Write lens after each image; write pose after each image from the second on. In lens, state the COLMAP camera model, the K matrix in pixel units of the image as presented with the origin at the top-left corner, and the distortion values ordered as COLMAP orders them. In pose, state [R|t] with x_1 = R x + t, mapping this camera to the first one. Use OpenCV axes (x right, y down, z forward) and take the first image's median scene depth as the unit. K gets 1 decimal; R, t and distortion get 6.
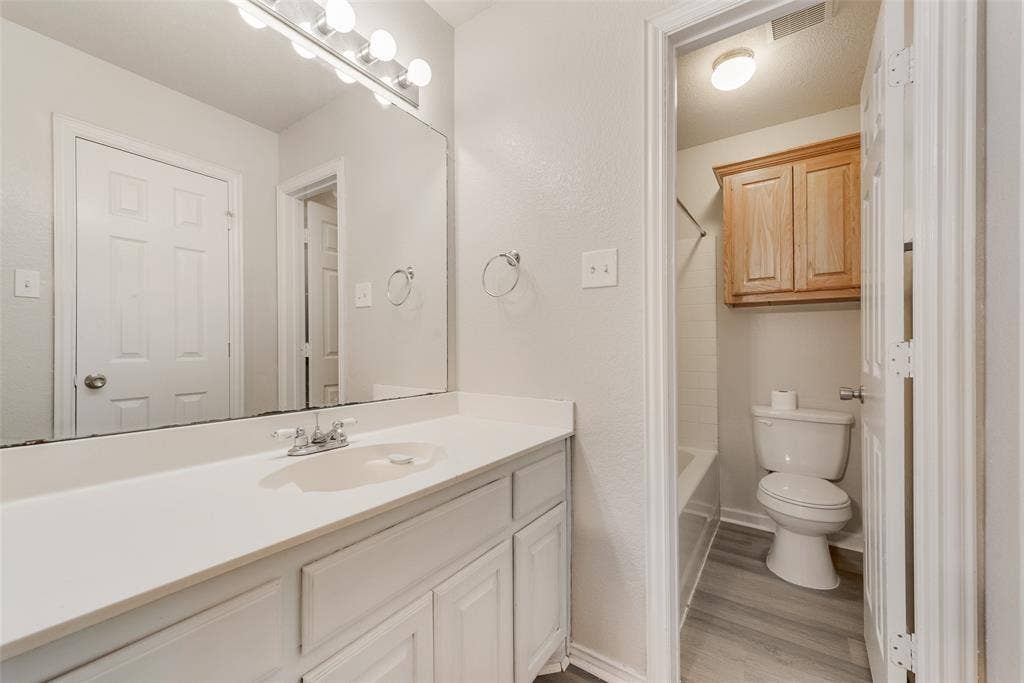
lens RADIAL K [[402.7, 0, 505.7], [0, 402.7, 345.2], [0, 0, 1]] dist [-0.001164, -0.000762]
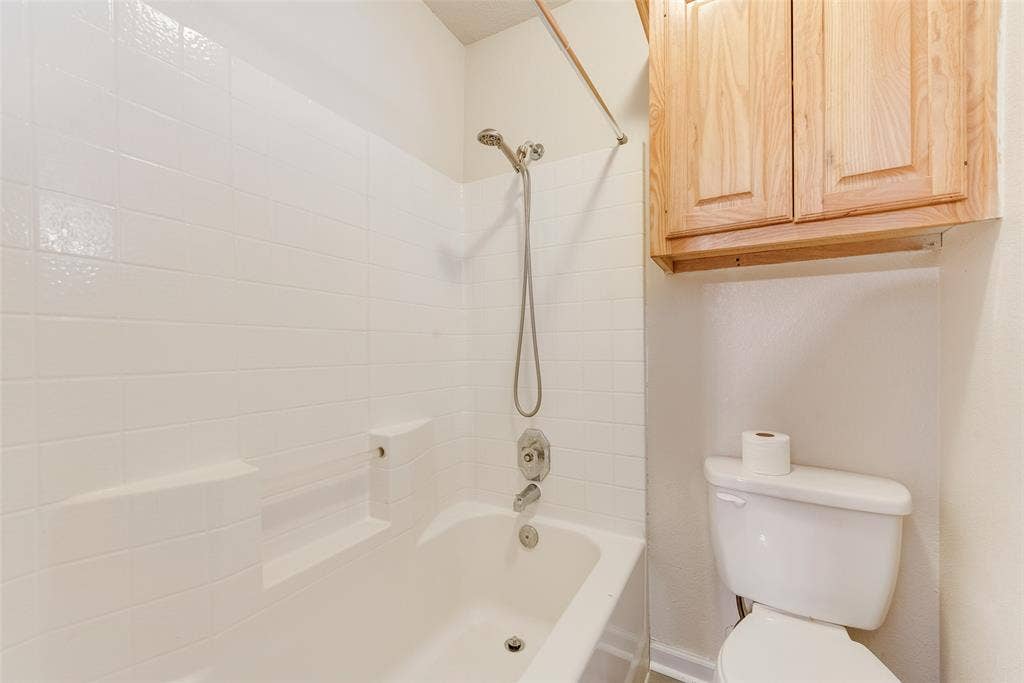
lens RADIAL K [[402.7, 0, 513.8], [0, 402.7, 349.3], [0, 0, 1]] dist [-0.001164, -0.000762]
pose [[0.995966, -0.000507, 0.089733, 0.351433], [0.000157, 0.999992, 0.003909, 0.006513], [-0.089734, -0.003879, 0.995958, 0.558113]]
